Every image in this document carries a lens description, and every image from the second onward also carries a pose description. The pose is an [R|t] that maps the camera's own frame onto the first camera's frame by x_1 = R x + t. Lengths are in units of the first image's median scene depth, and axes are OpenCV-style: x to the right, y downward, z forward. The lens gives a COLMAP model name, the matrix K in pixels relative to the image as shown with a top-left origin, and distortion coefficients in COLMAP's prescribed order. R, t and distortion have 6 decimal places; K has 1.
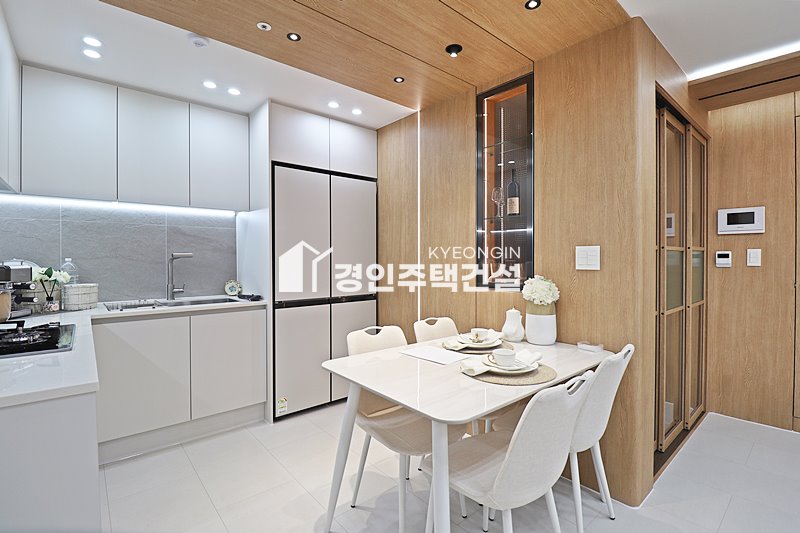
lens RADIAL K [[371.9, 0, 405.6], [0, 371.9, 263.3], [0, 0, 1]] dist [0.001305, -0.014240]
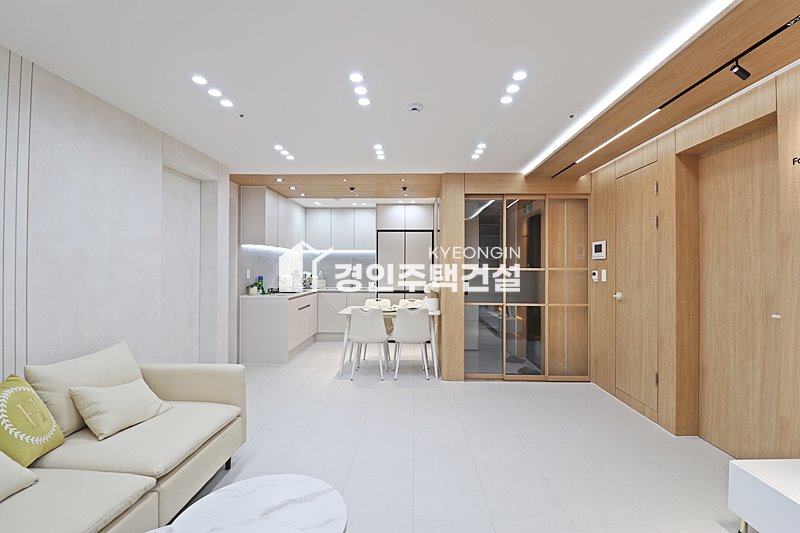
lens RADIAL K [[371.9, 0, 405.6], [0, 371.9, 263.3], [0, 0, 1]] dist [0.001305, -0.014240]
pose [[0.738815, -0.001049, -0.673908, 1.397114], [-0.014937, 0.999728, -0.017932, -0.026379], [0.673743, 0.023314, 0.738598, -0.626057]]
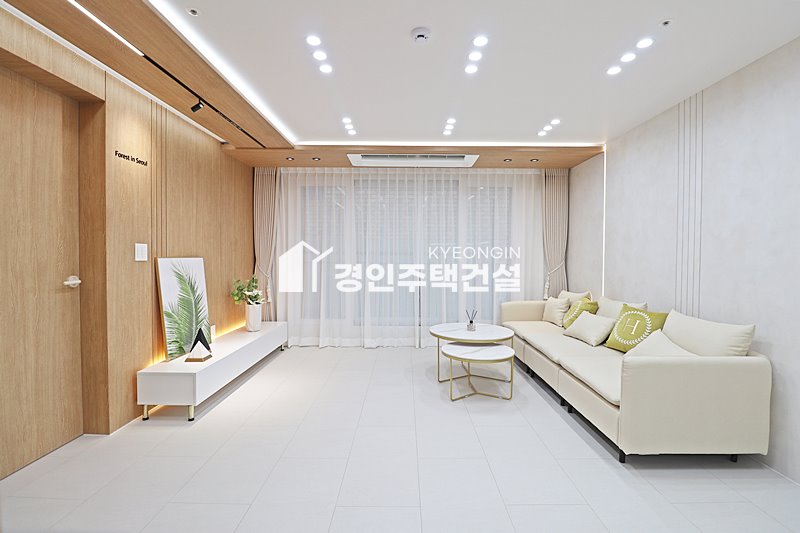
lens RADIAL K [[371.9, 0, 405.6], [0, 371.9, 263.3], [0, 0, 1]] dist [0.001305, -0.014240]
pose [[-0.755600, -0.017726, 0.654794, 0.295520], [0.005507, 0.999427, 0.033410, -0.003471], [-0.655011, 0.028851, -0.755069, 0.684680]]
